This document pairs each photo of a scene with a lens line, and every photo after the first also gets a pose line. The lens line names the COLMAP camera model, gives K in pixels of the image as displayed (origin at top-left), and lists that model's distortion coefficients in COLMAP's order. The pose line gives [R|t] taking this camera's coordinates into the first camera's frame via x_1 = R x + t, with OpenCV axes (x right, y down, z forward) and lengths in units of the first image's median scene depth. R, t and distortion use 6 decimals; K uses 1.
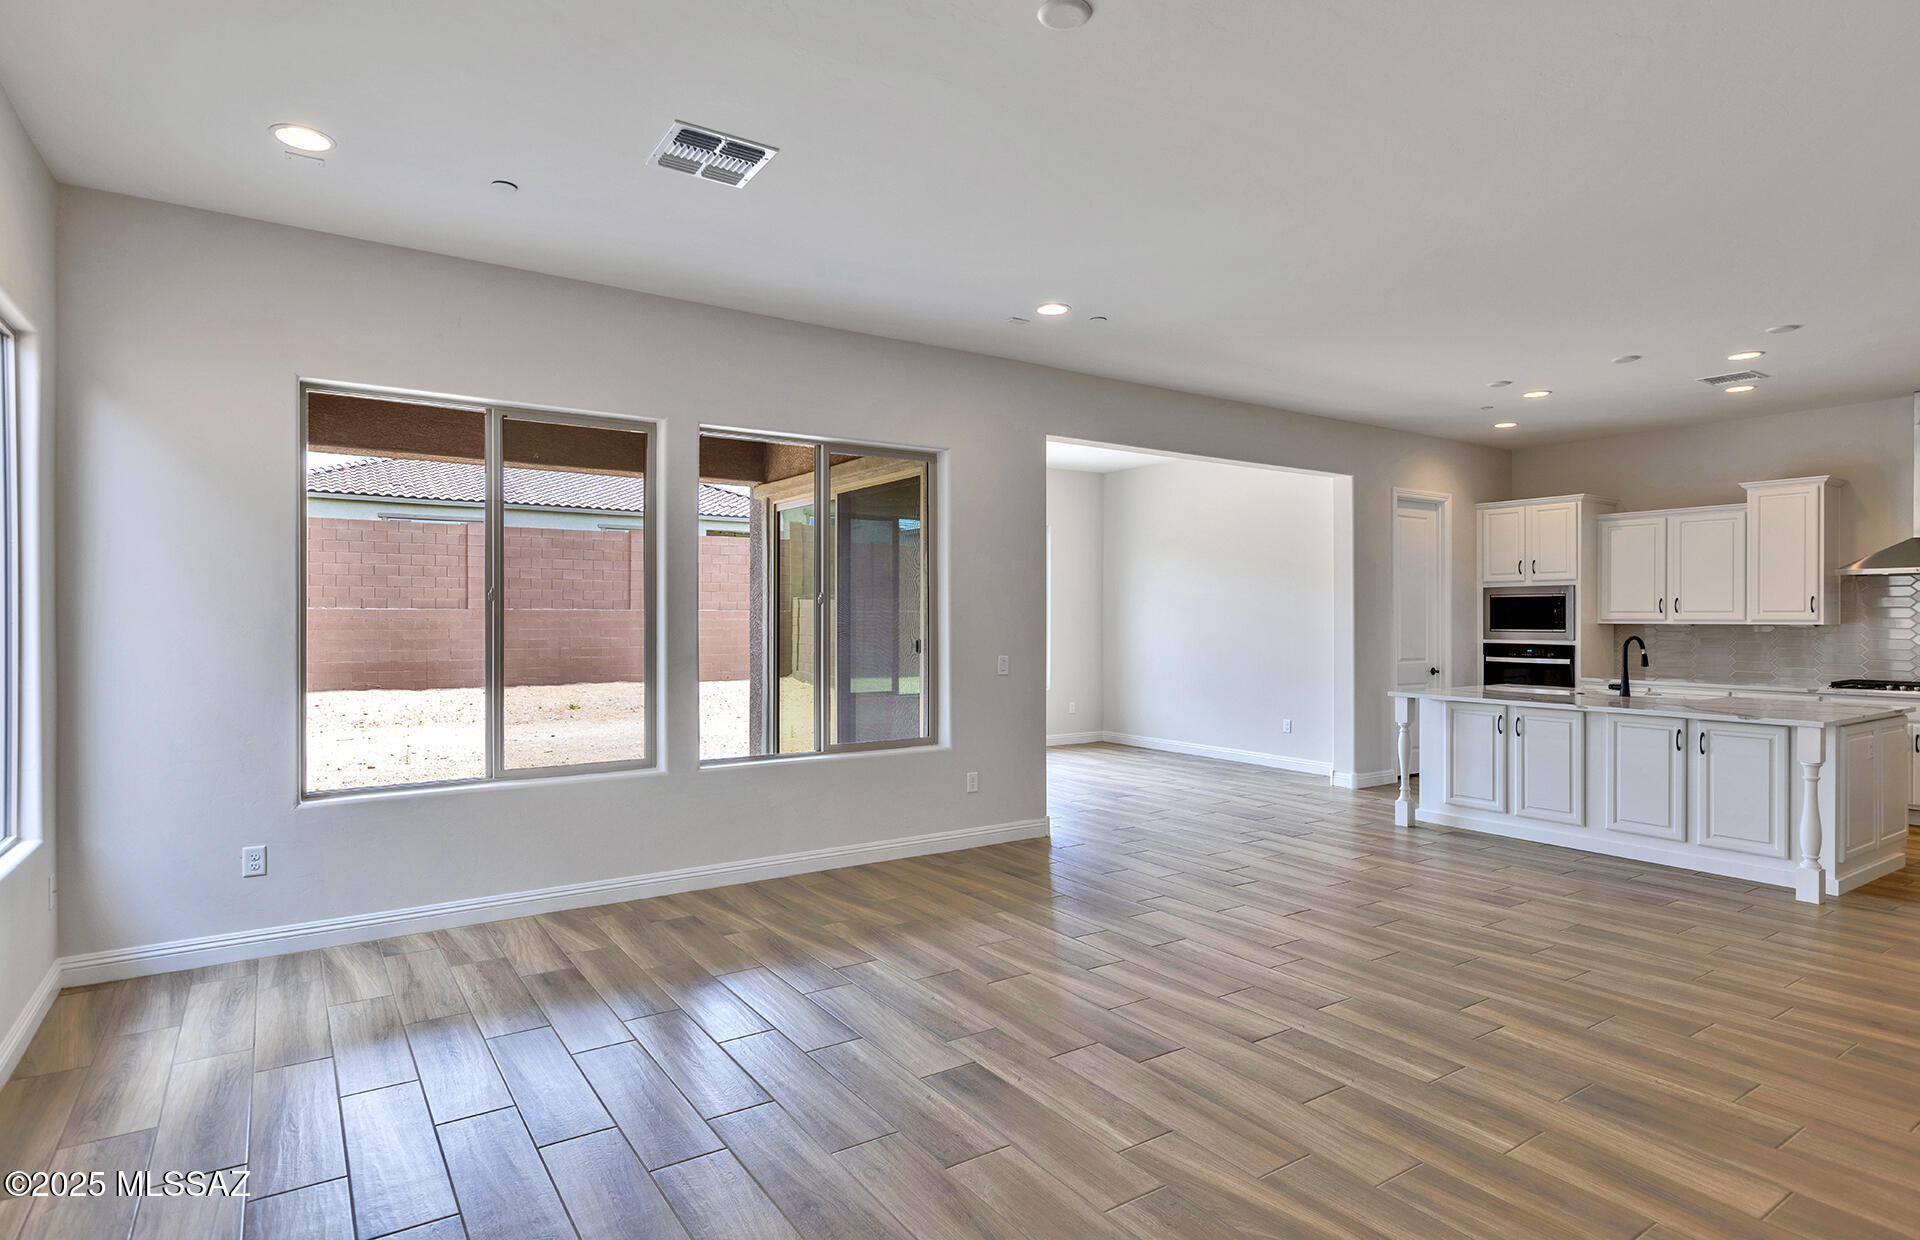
lens RADIAL K [[1018.6, 0, 944.1], [0, 1018.6, 614.9], [0, 0, 1]] dist [0.000610, 0.000483]
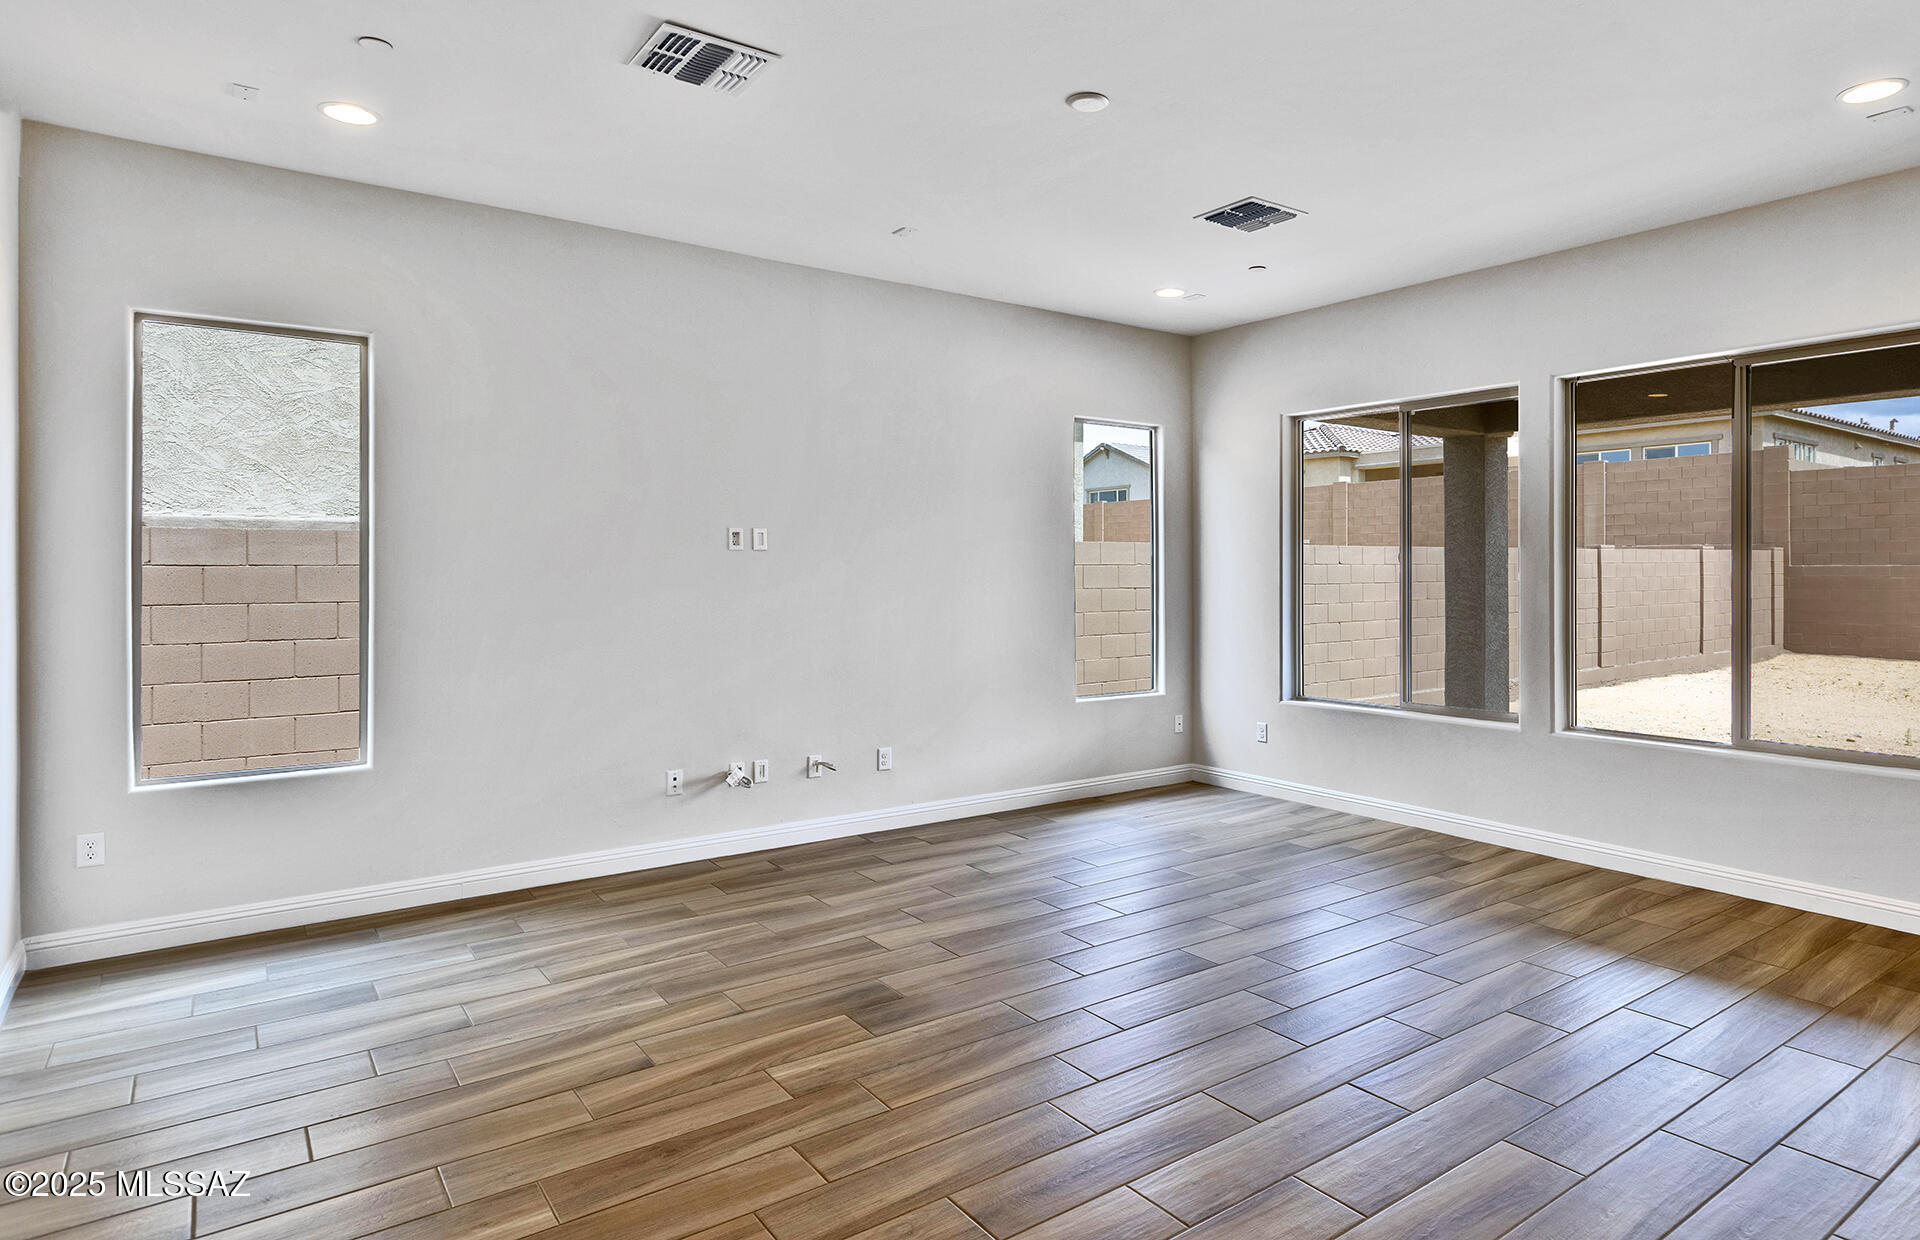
lens RADIAL K [[1074.4, 0, 1033.2], [0, 1074.4, 569.8], [0, 0, 1]] dist [-0.000452, 0.000874]
pose [[0.062011, -0.000727, -0.998075, 0.616647], [-0.000558, 1.000000, -0.000763, -0.002781], [0.998075, 0.000604, 0.062011, 0.358891]]
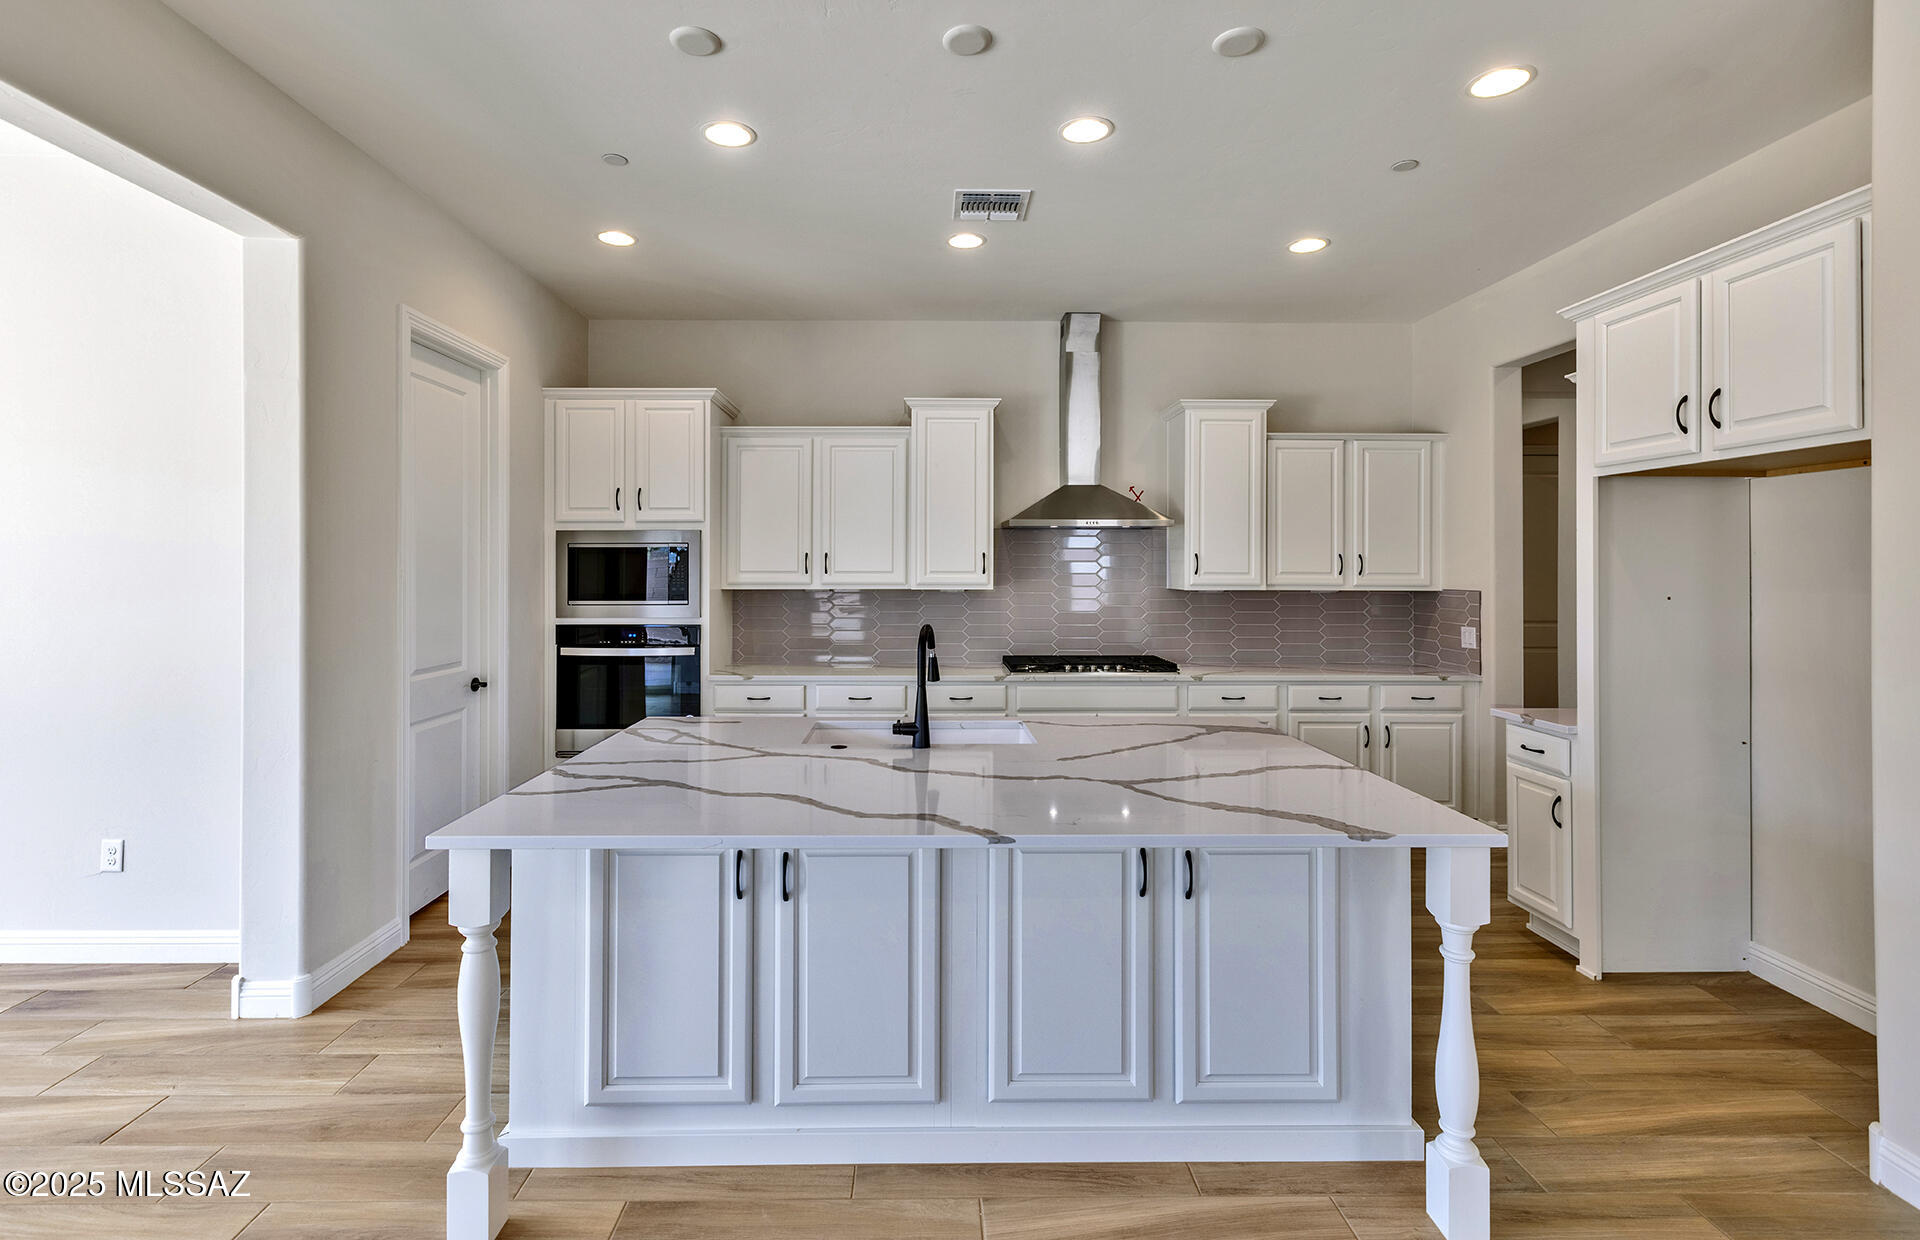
lens RADIAL K [[878.0, 0, 937.7], [0, 878.0, 559.9], [0, 0, 1]] dist [0.004691, -0.000197]
pose [[0.533007, 0.006965, 0.846082, 0.307358], [-0.001488, 0.999972, -0.007294, -0.008979], [-0.846109, 0.002628, 0.533003, 0.766619]]
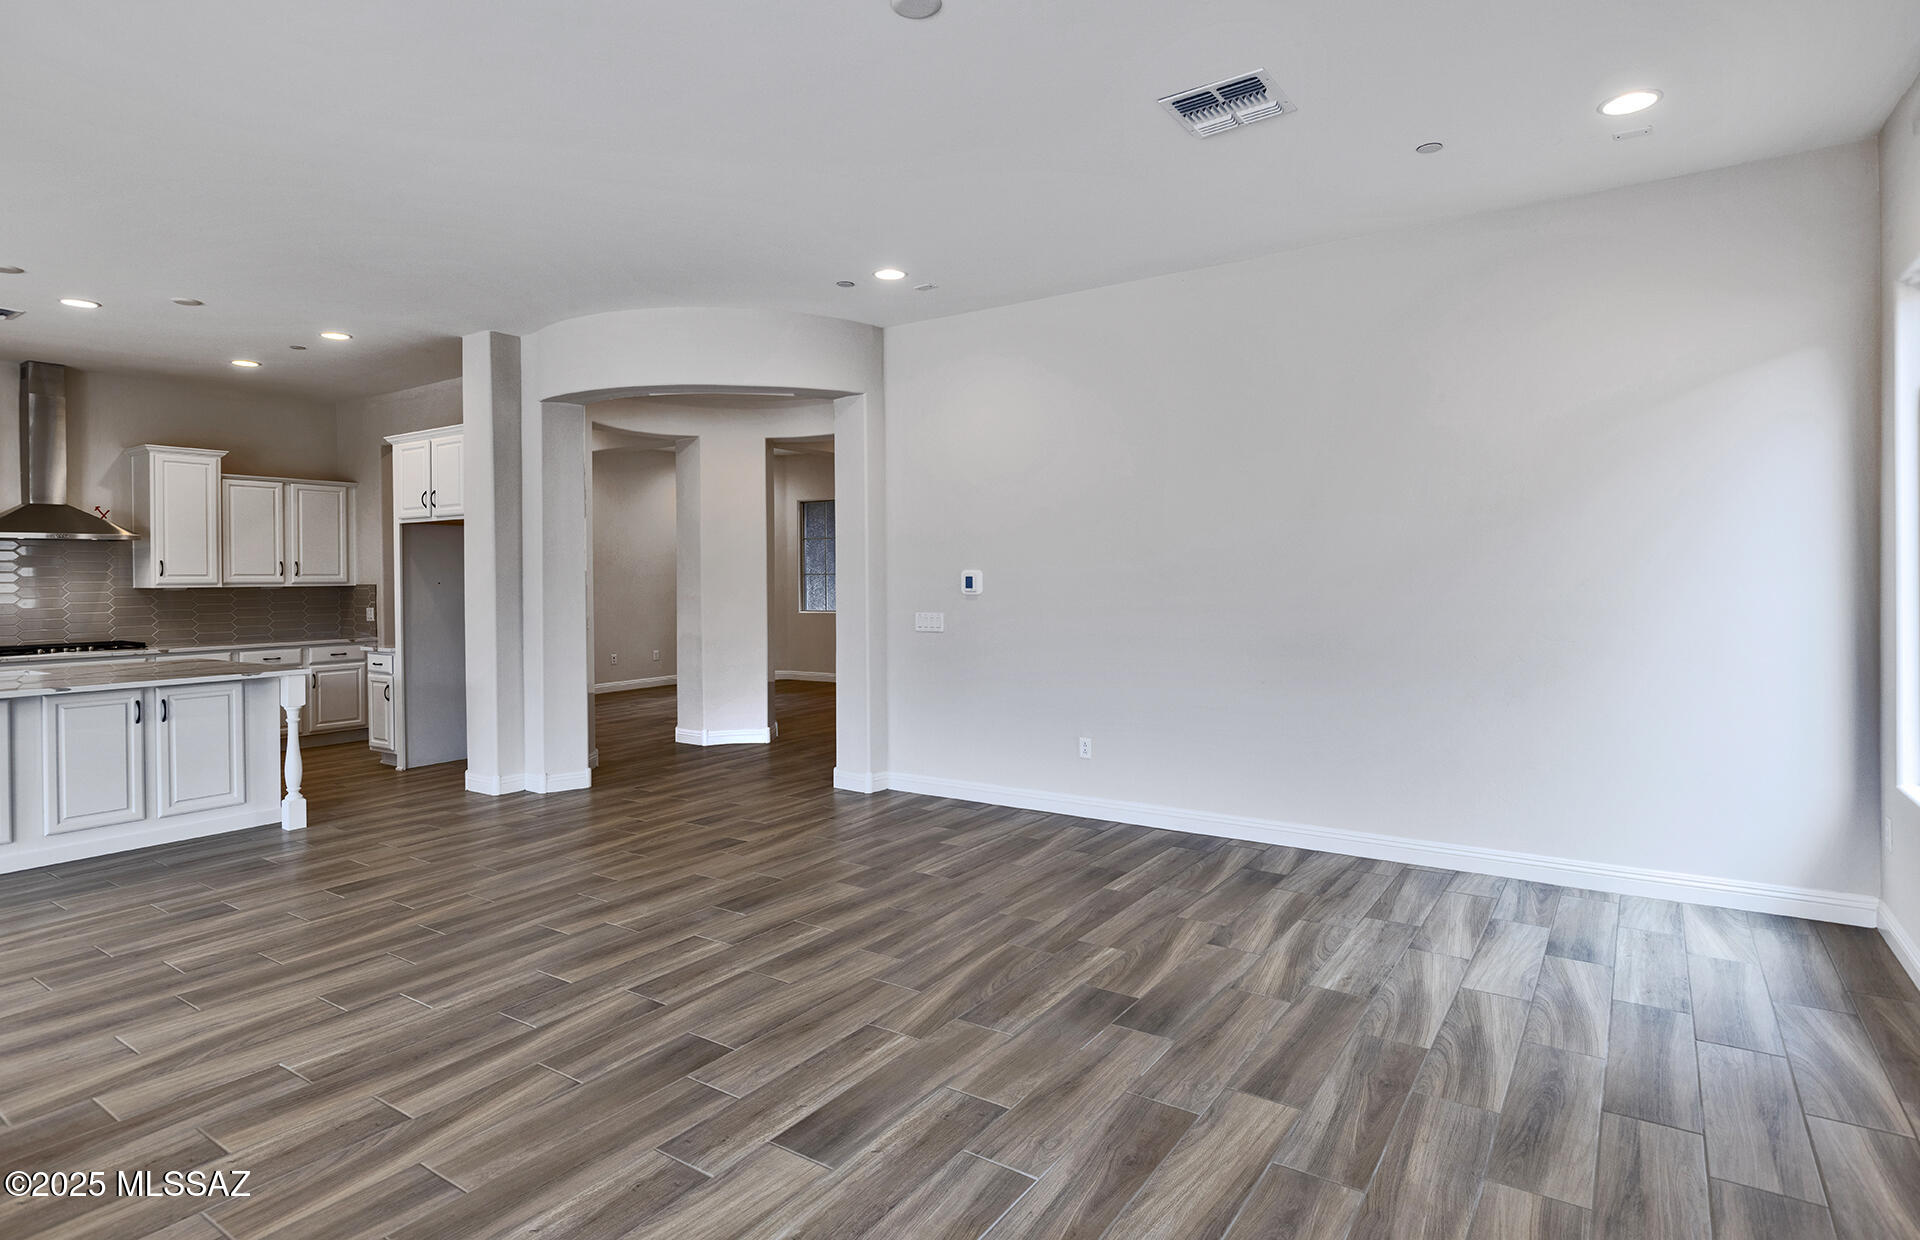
lens RADIAL K [[1018.6, 0, 947.4], [0, 1018.6, 576.8], [0, 0, 1]] dist [0.000610, 0.000483]
pose [[-0.379580, -0.001387, 0.925158, -0.375536], [0.009053, 0.999945, 0.005214, 0.000365], [-0.925115, 0.010355, -0.379547, 0.585905]]
